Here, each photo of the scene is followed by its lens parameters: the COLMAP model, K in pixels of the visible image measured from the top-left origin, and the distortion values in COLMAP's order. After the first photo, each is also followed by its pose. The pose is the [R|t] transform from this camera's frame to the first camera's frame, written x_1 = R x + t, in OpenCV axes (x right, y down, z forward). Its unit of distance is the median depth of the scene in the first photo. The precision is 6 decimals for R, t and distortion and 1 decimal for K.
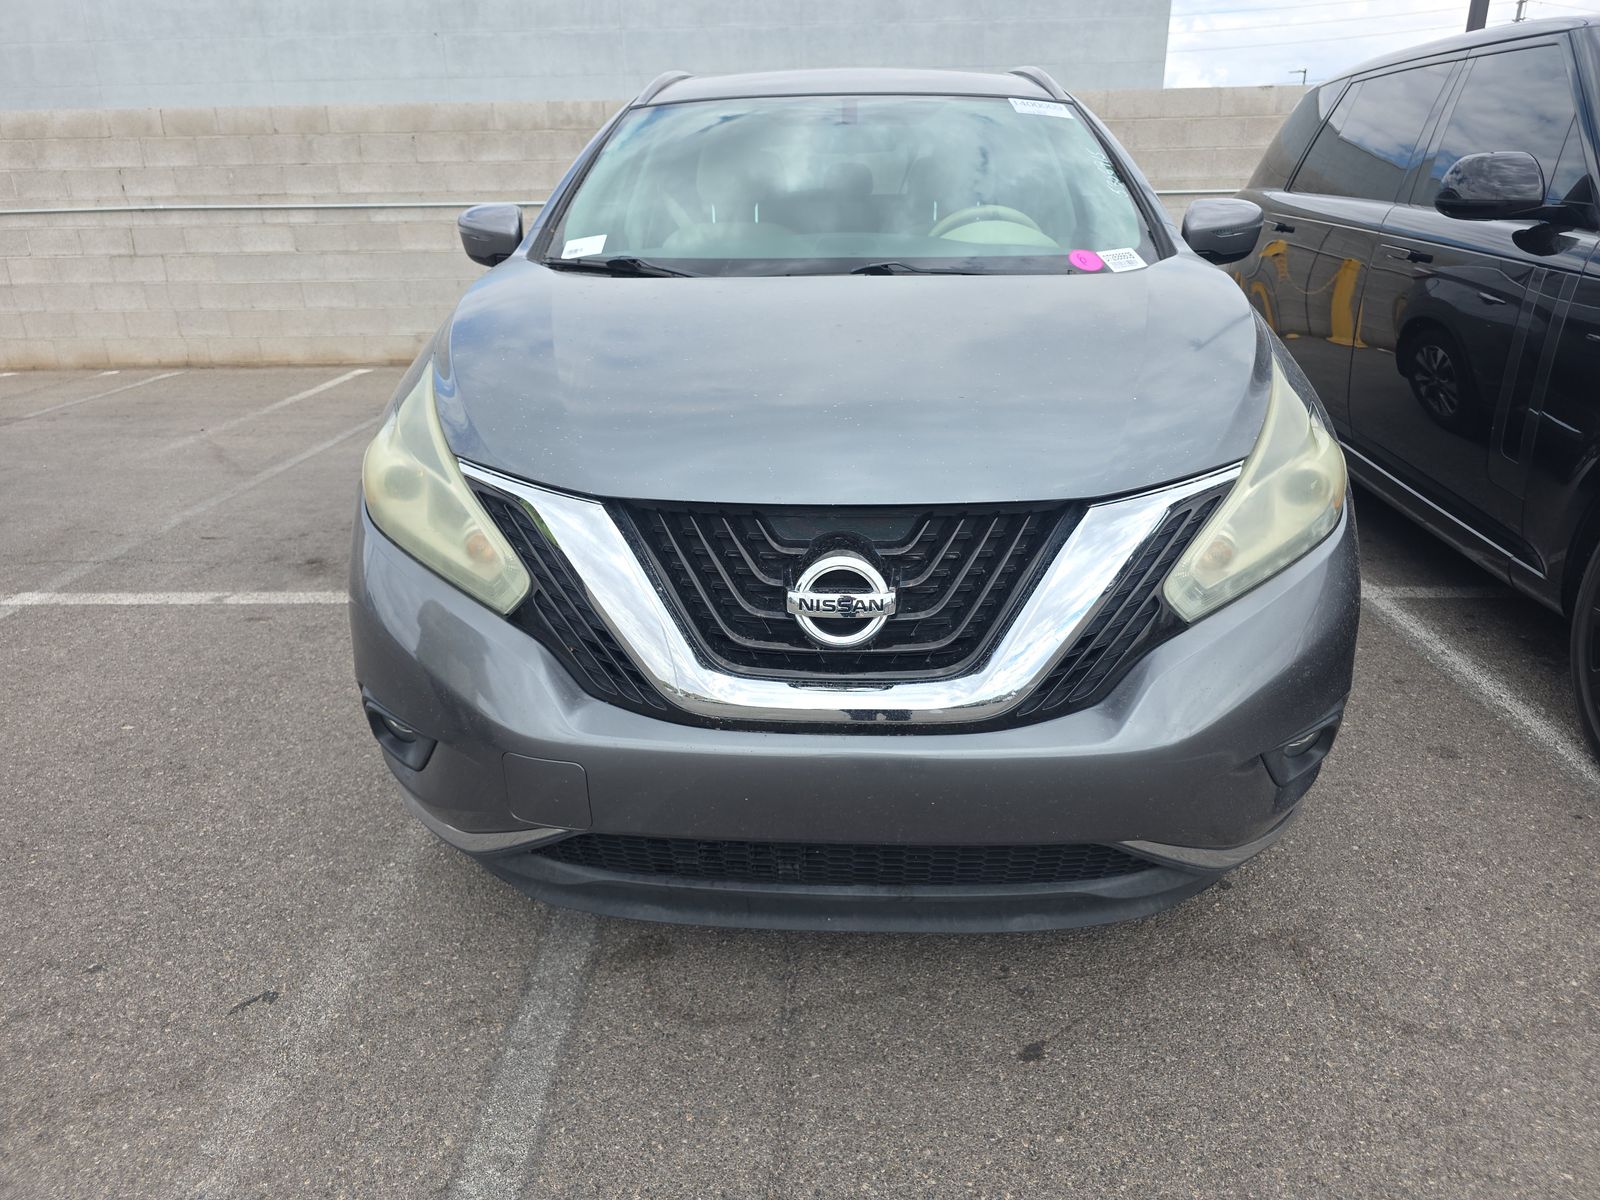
lens RADIAL K [[1096.8, 0, 789.4], [0, 1096.8, 595.5], [0, 0, 1]] dist [0.034488, -0.027120]
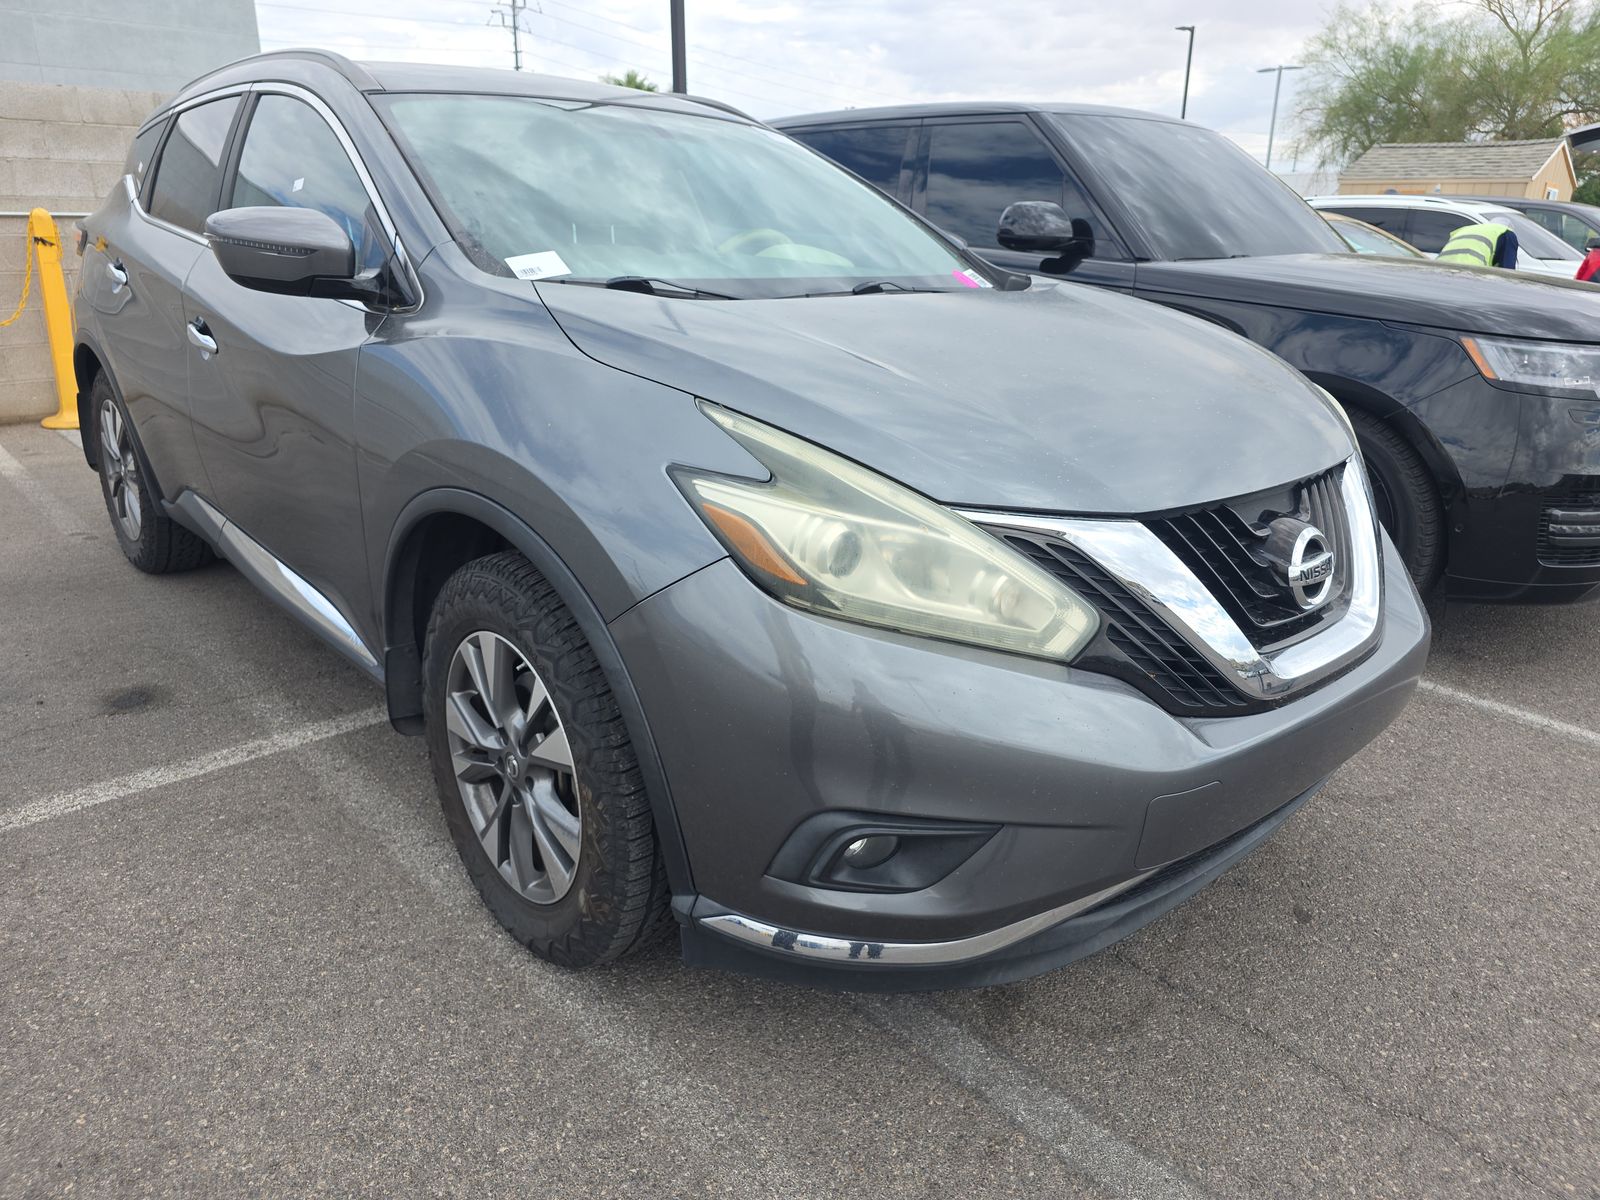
lens RADIAL K [[1096.8, 0, 799.0], [0, 1096.8, 600.7], [0, 0, 1]] dist [0.034488, -0.027120]
pose [[0.700845, -0.202214, 0.684051, -0.912167], [0.217995, 0.973815, 0.064525, -0.124082], [-0.679186, 0.103898, 0.726575, 0.436517]]
